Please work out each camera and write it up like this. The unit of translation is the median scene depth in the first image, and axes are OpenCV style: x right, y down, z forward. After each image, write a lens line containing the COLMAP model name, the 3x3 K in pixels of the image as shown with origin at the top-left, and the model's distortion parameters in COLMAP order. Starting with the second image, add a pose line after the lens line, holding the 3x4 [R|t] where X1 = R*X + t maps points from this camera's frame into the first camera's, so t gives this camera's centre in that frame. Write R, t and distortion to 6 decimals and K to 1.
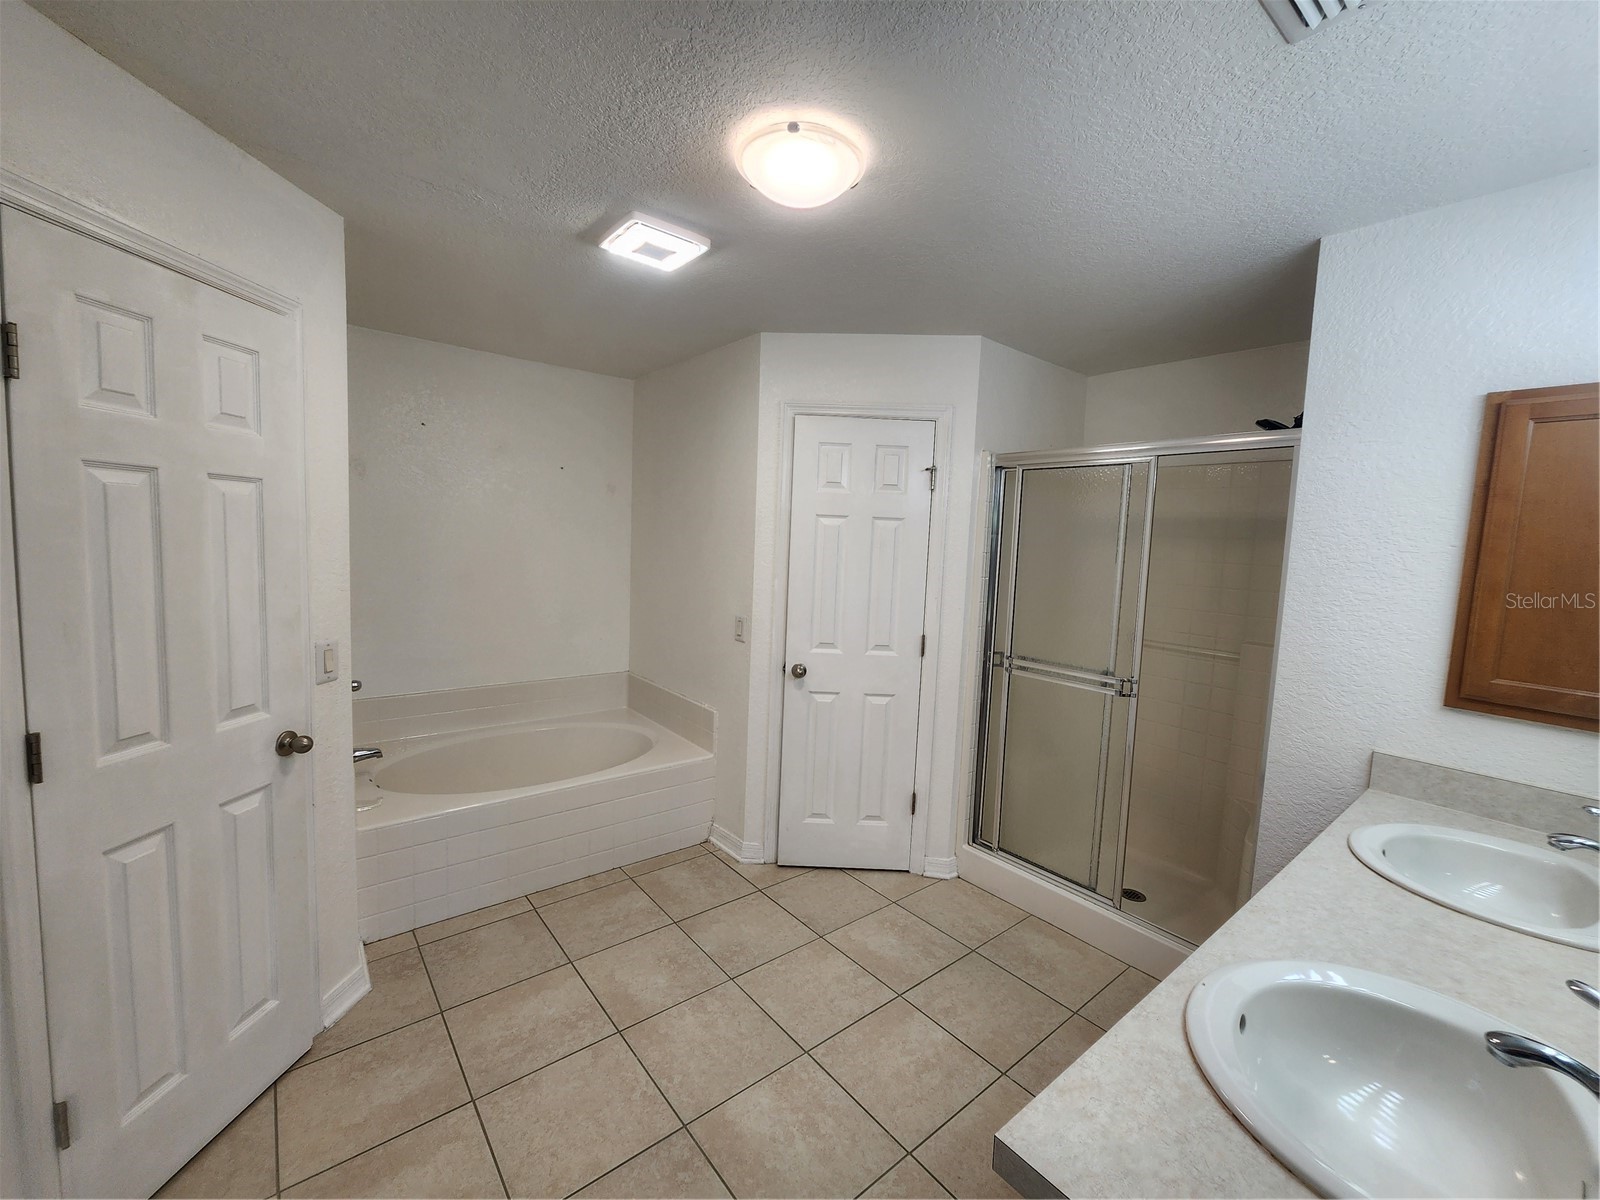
lens RADIAL K [[656.8, 0, 796.4], [0, 656.8, 602.0], [0, 0, 1]] dist [-0.003017, 0.000181]
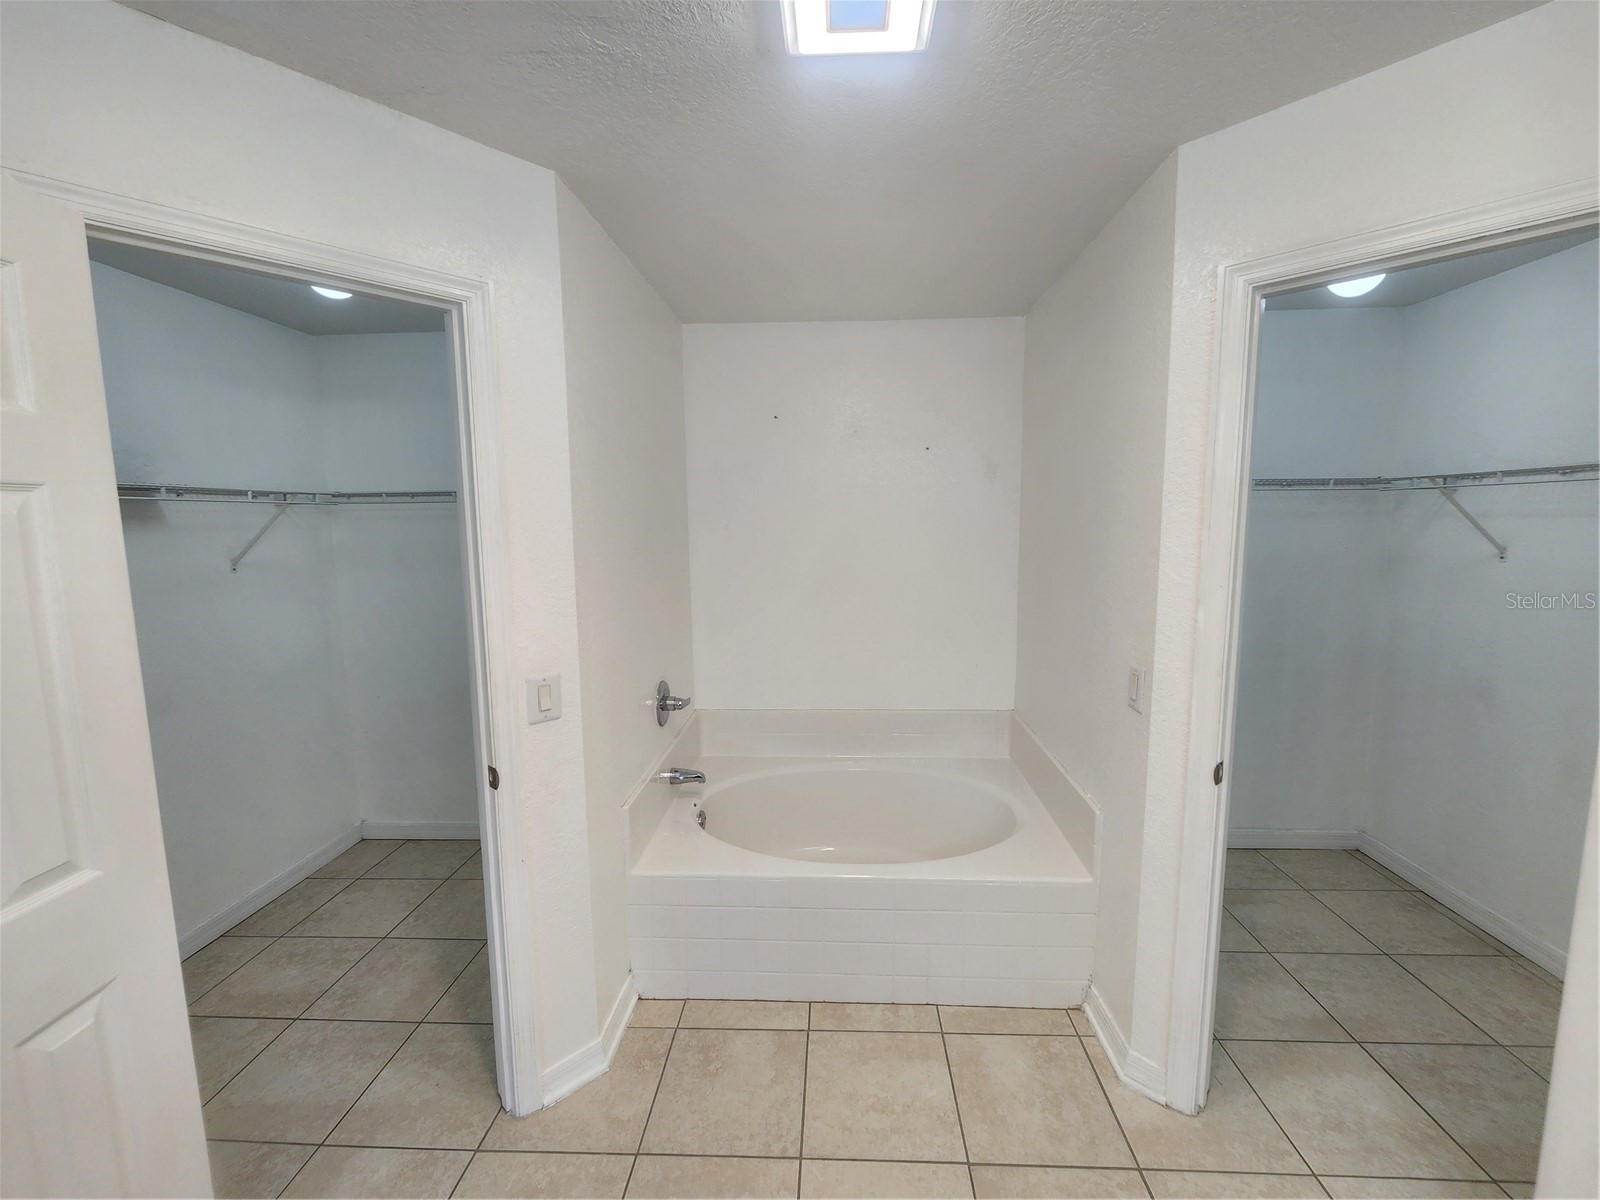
lens RADIAL K [[656.8, 0, 805.8], [0, 656.8, 597.9], [0, 0, 1]] dist [-0.003017, 0.000181]
pose [[0.756088, 0.034240, -0.653573, 0.073922], [-0.026150, 0.999414, 0.022106, -0.047161], [0.653947, 0.000377, 0.756540, 0.381825]]
